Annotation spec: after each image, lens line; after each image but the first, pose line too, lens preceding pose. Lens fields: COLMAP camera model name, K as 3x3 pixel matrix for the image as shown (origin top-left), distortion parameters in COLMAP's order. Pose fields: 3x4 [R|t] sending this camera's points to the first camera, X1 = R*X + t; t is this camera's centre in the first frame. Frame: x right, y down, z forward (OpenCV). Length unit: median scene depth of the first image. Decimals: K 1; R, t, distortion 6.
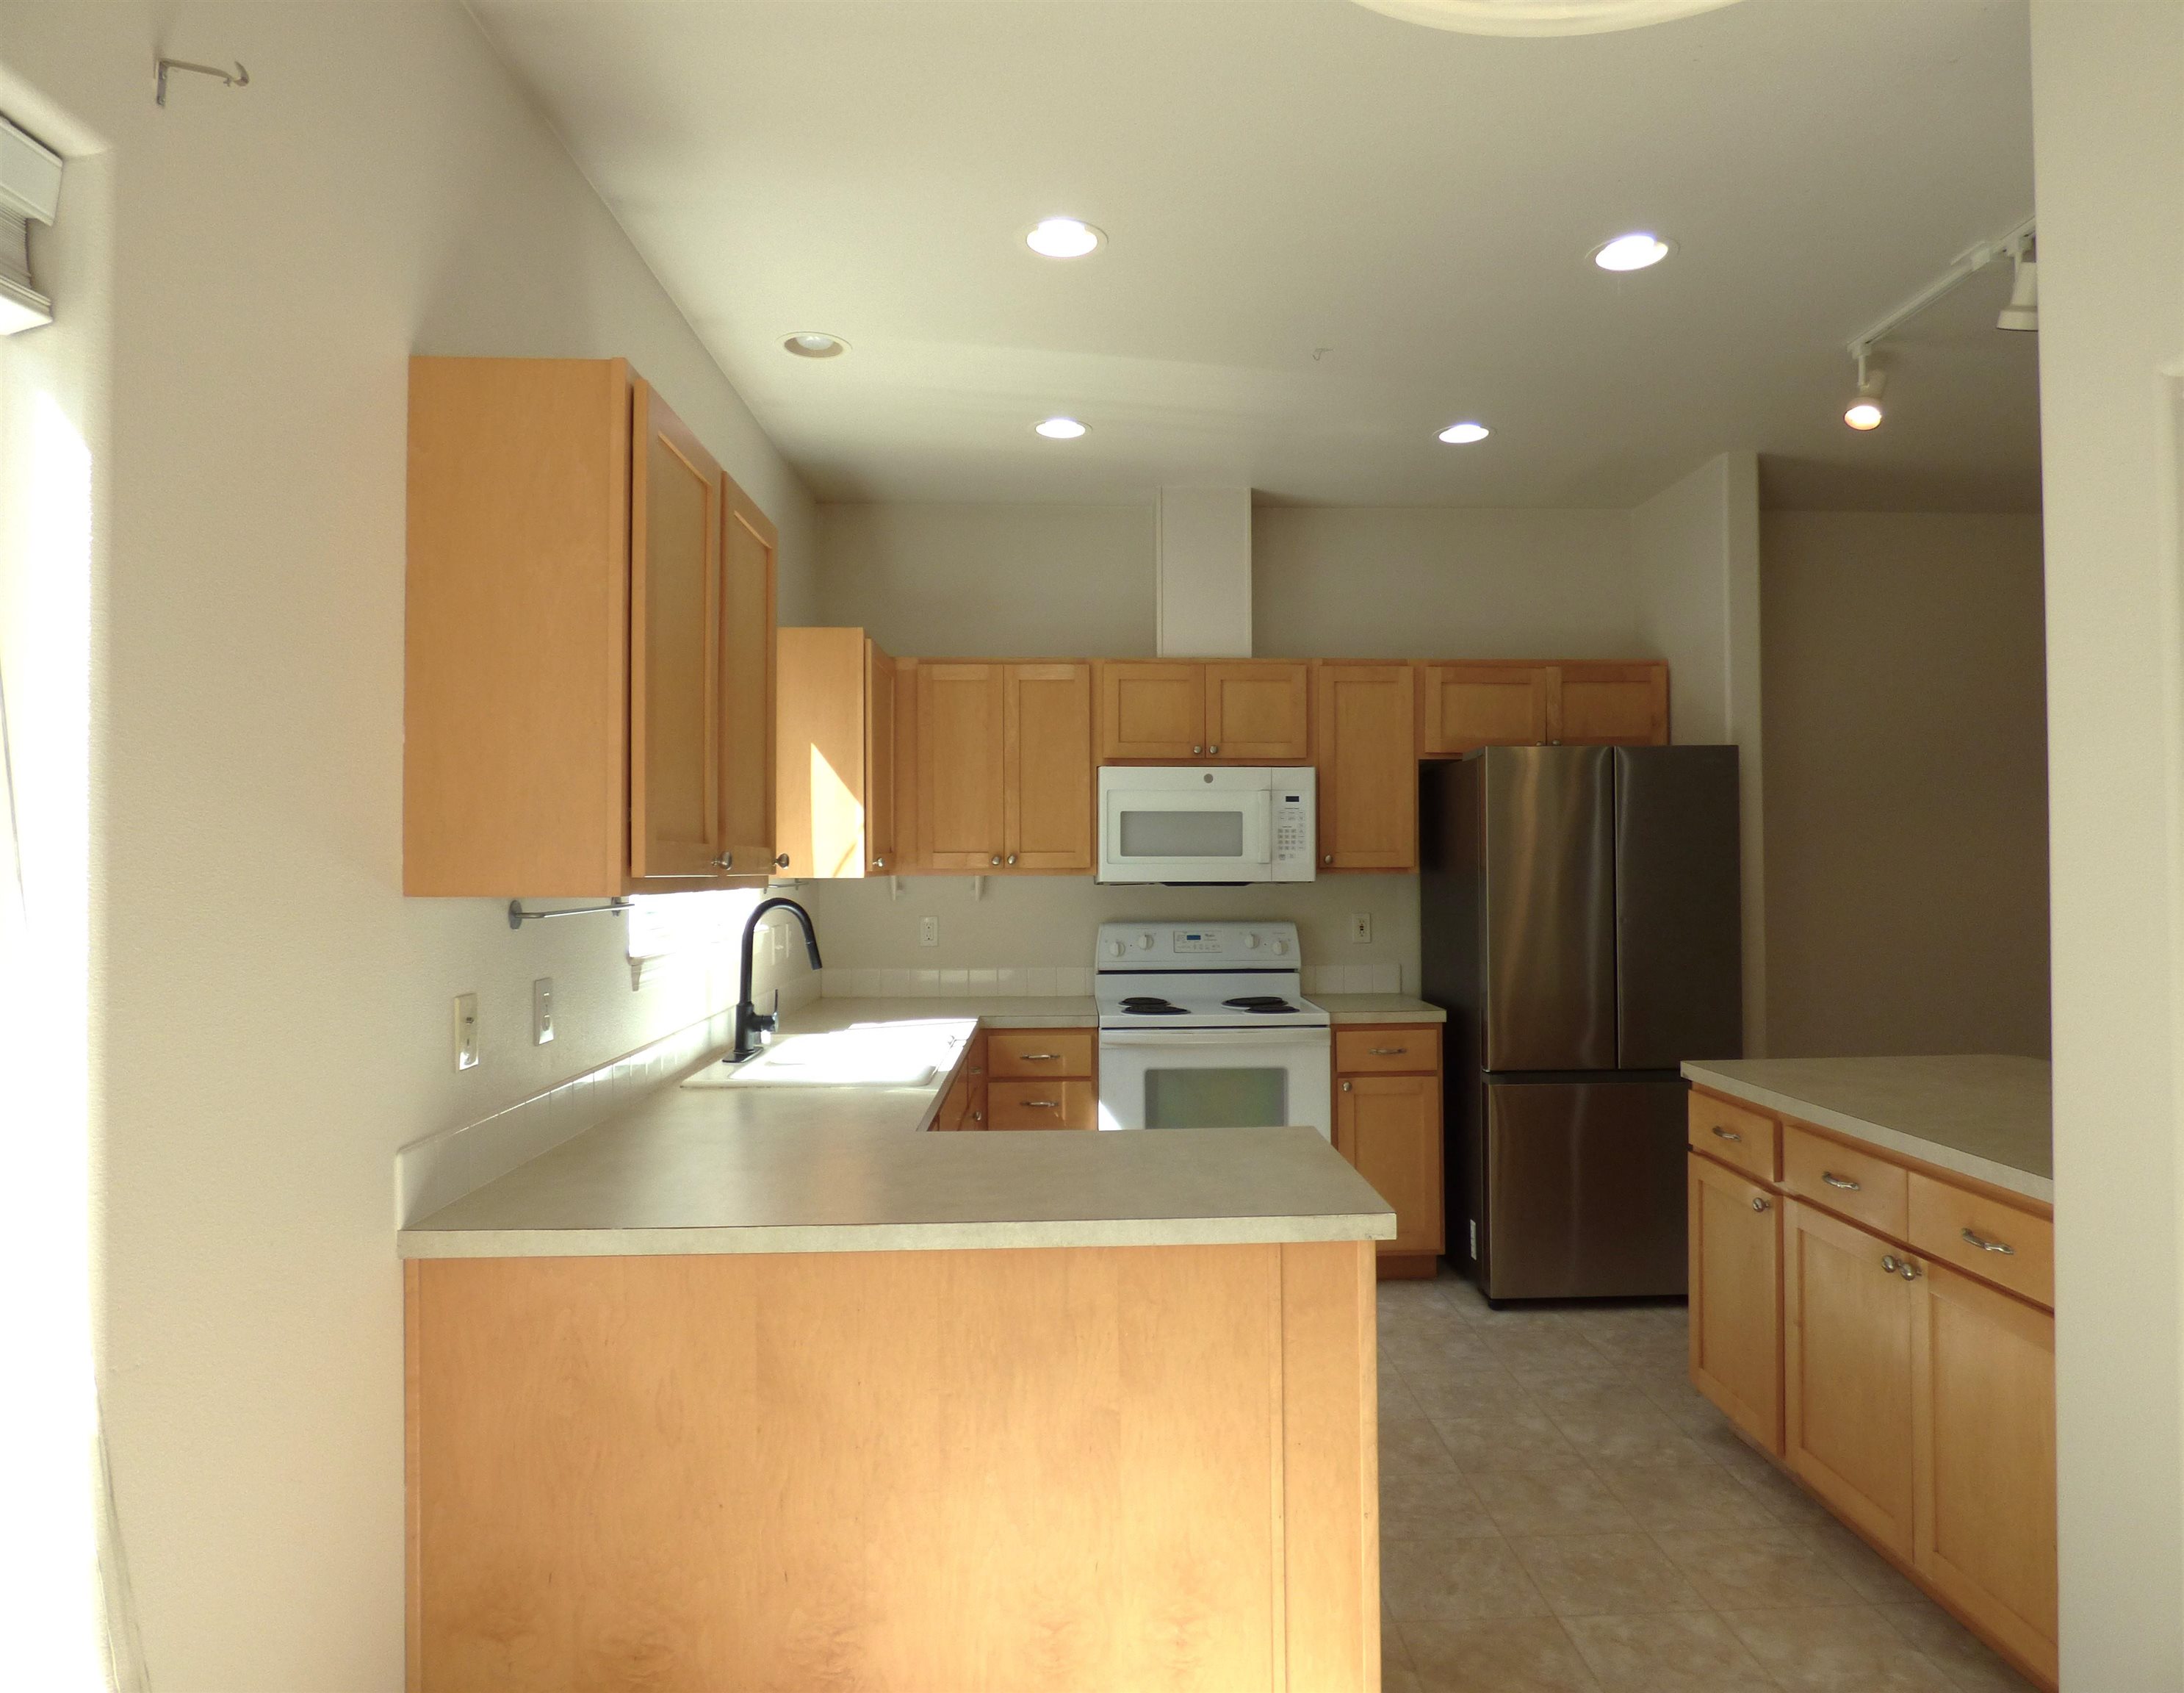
lens RADIAL K [[1413.4, 0, 1218.0], [0, 1413.4, 847.1], [0, 0, 1]] dist [-0.000357, 0.008889]
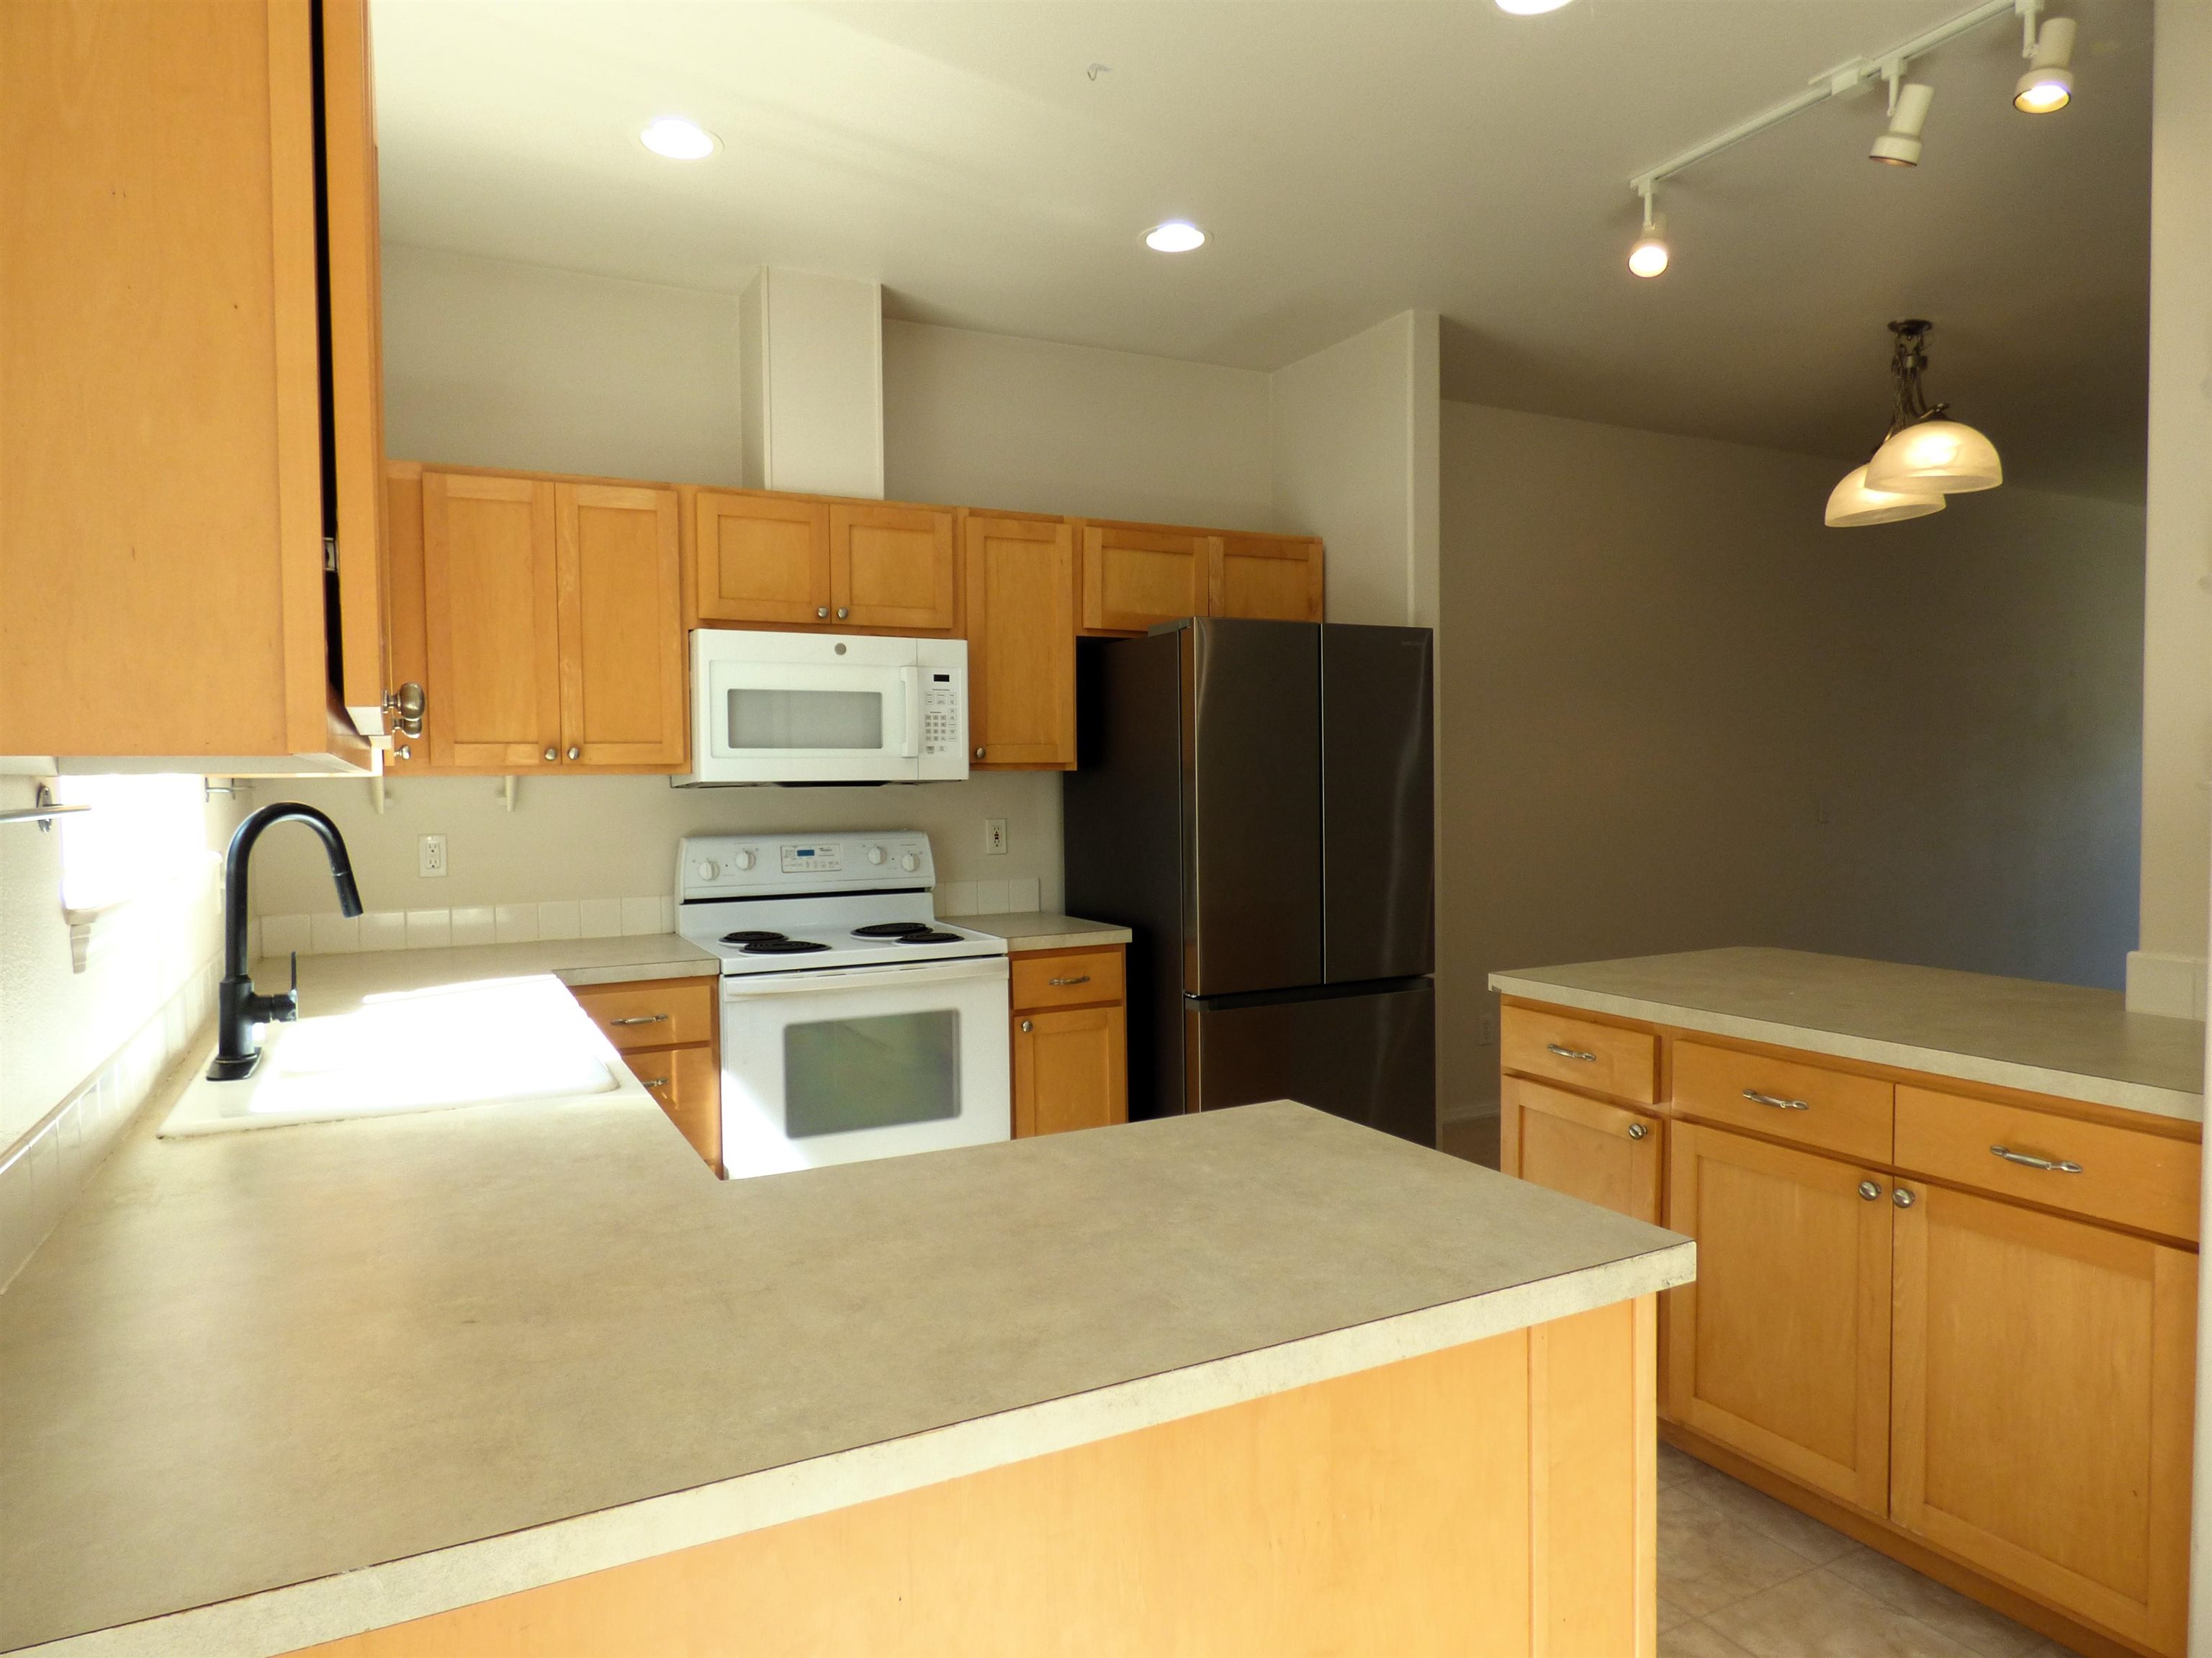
lens RADIAL K [[1352.0, 0, 1117.0], [0, 1352.0, 822.1], [0, 0, 1]] dist [0.000370, -0.004699]
pose [[0.916855, -0.020299, 0.398704, -0.172140], [0.004342, 0.999154, 0.040885, 0.017607], [-0.399197, -0.035755, 0.916168, 0.256435]]
